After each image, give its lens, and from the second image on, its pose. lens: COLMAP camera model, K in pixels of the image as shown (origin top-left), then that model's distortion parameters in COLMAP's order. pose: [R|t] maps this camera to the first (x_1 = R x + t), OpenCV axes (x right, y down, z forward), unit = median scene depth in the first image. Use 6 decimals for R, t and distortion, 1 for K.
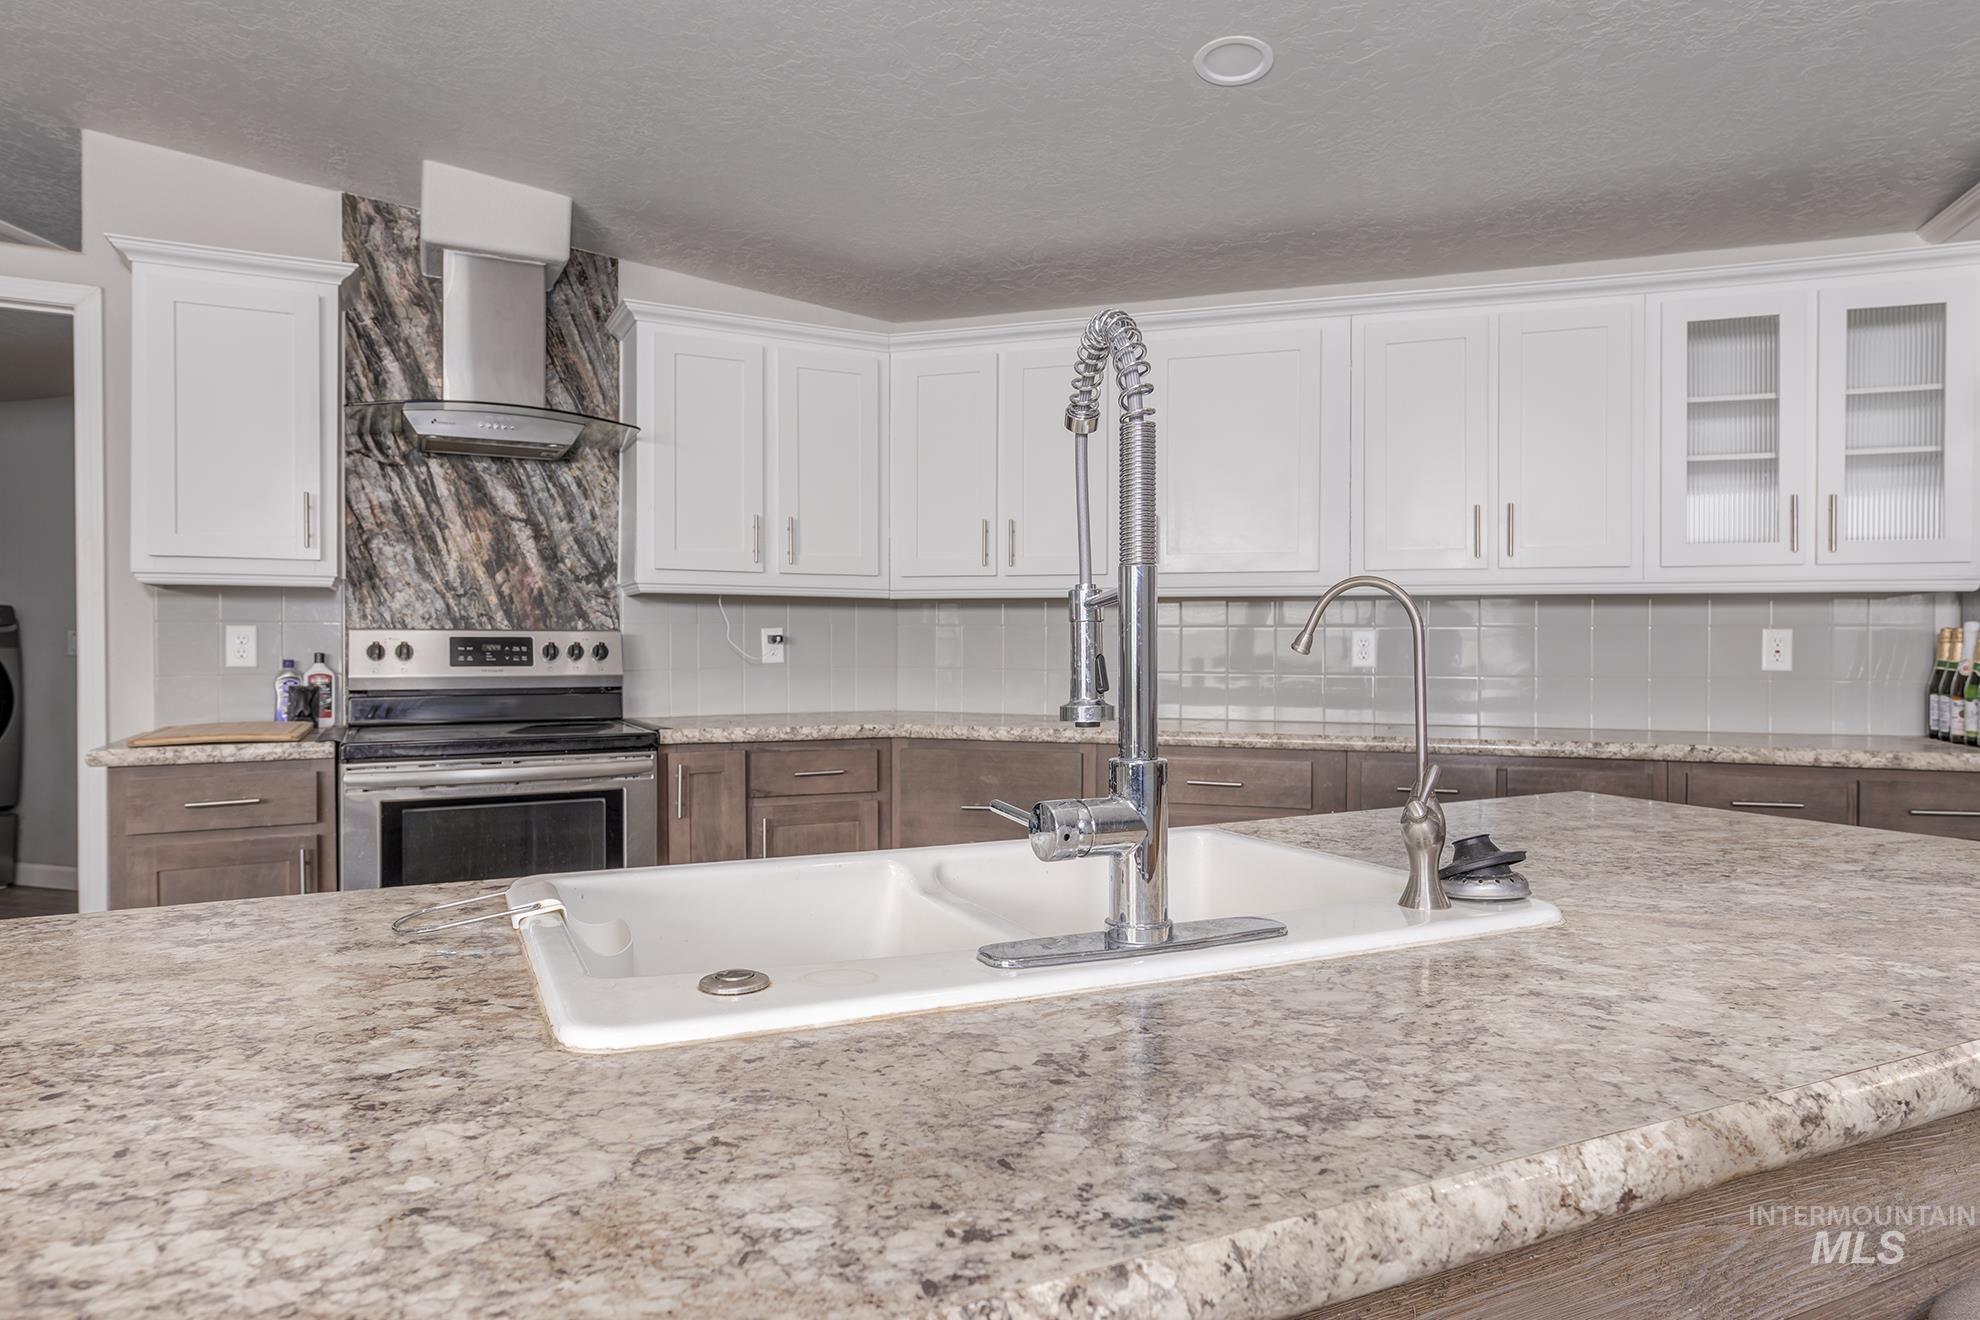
lens RADIAL K [[1190.6, 0, 991.7], [0, 1190.6, 663.2], [0, 0, 1]] dist [-0.005584, 0.003021]
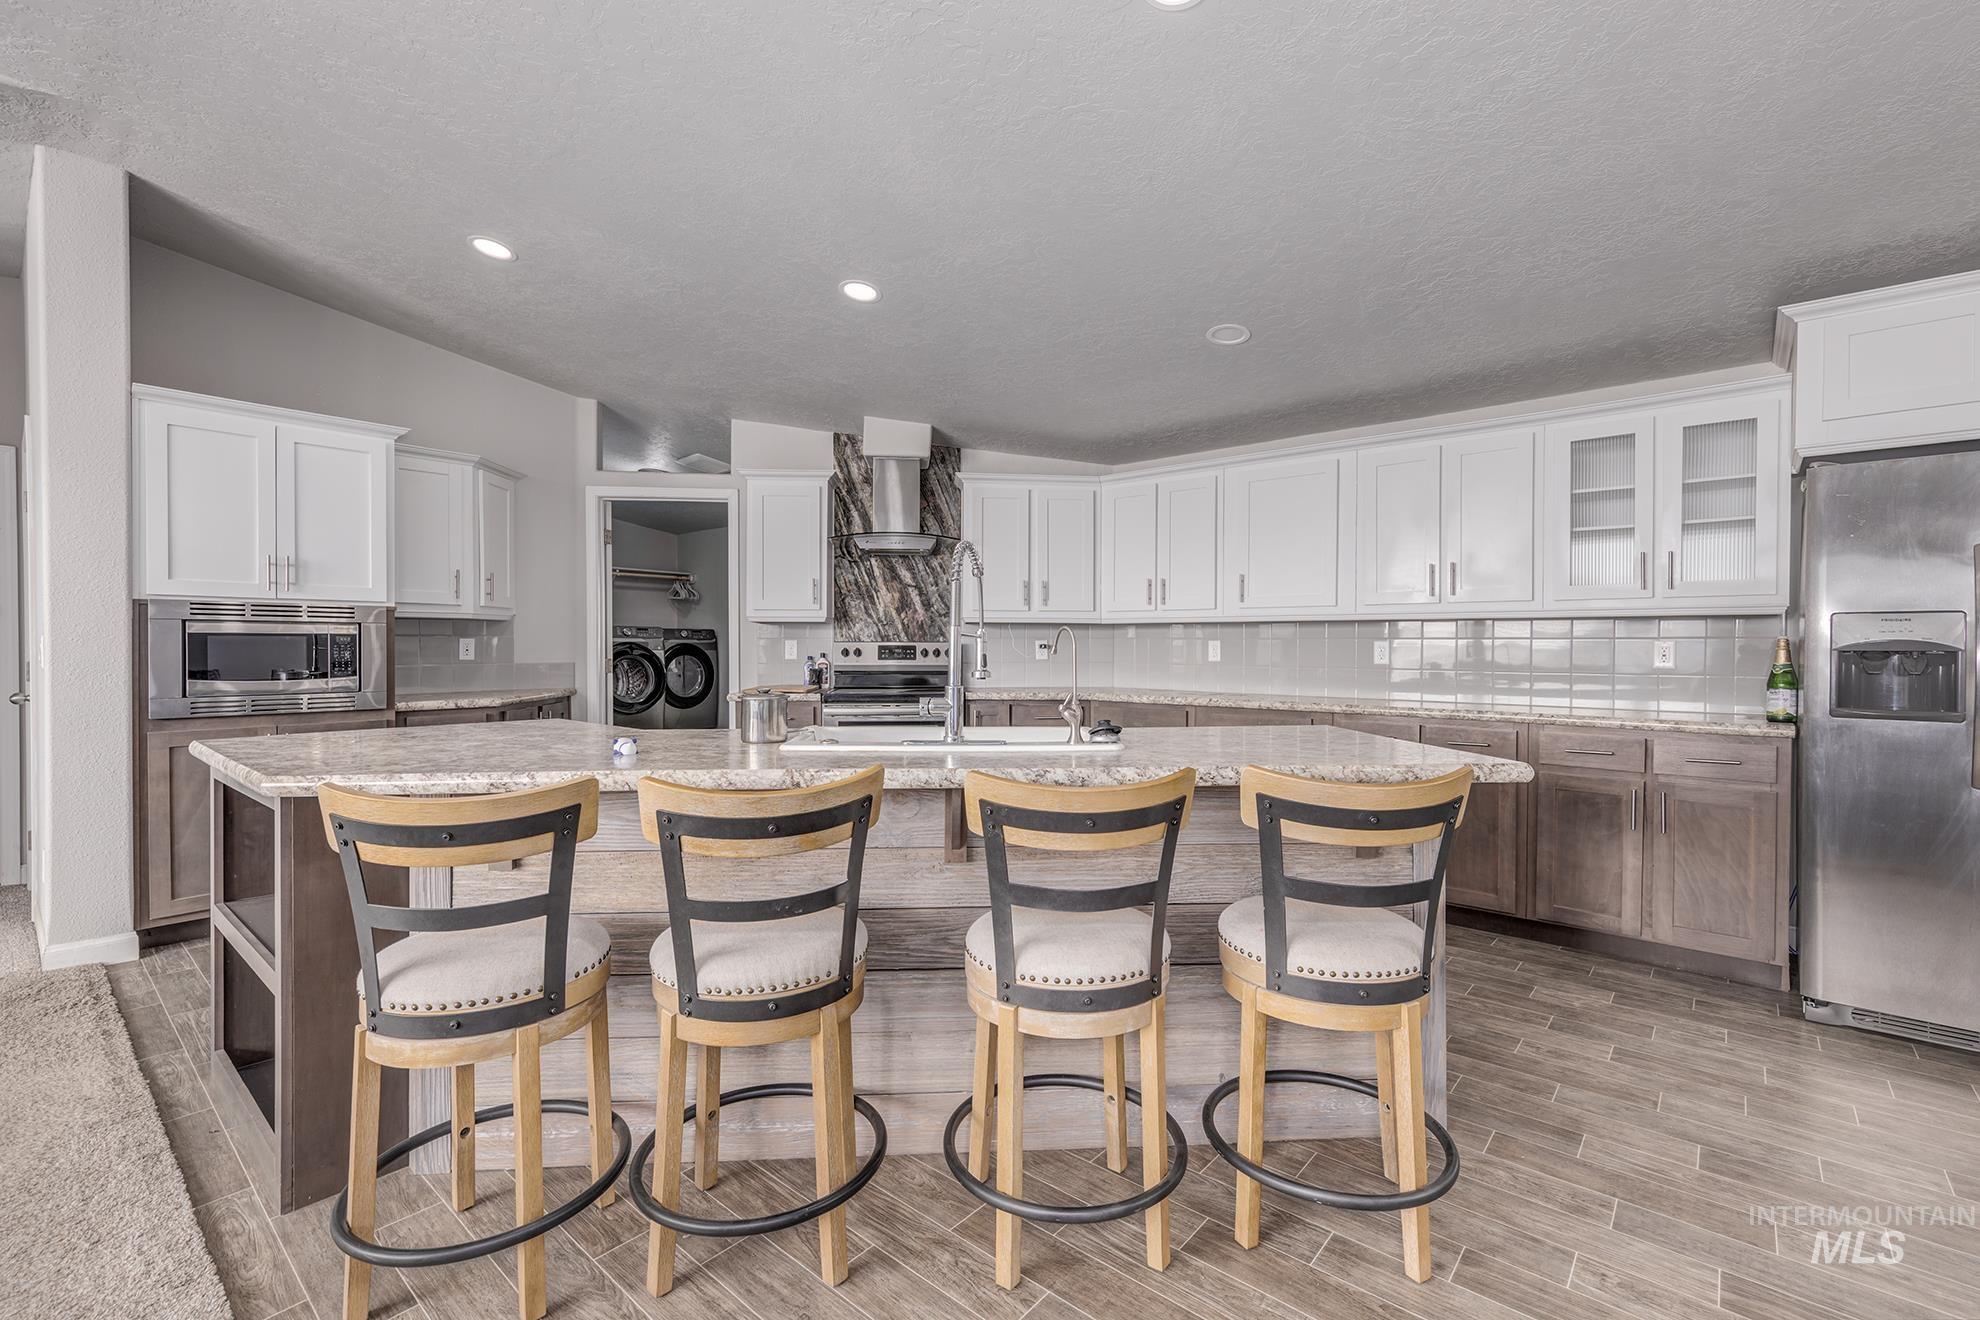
lens RADIAL K [[846.3, 0, 988.5], [0, 846.3, 659.5], [0, 0, 1]] dist [-0.003868, -0.000025]
pose [[0.923451, 0.006777, -0.383655, 0.274668], [-0.005224, 0.999973, 0.005092, -0.006465], [0.383680, -0.002698, 0.923462, -0.265552]]
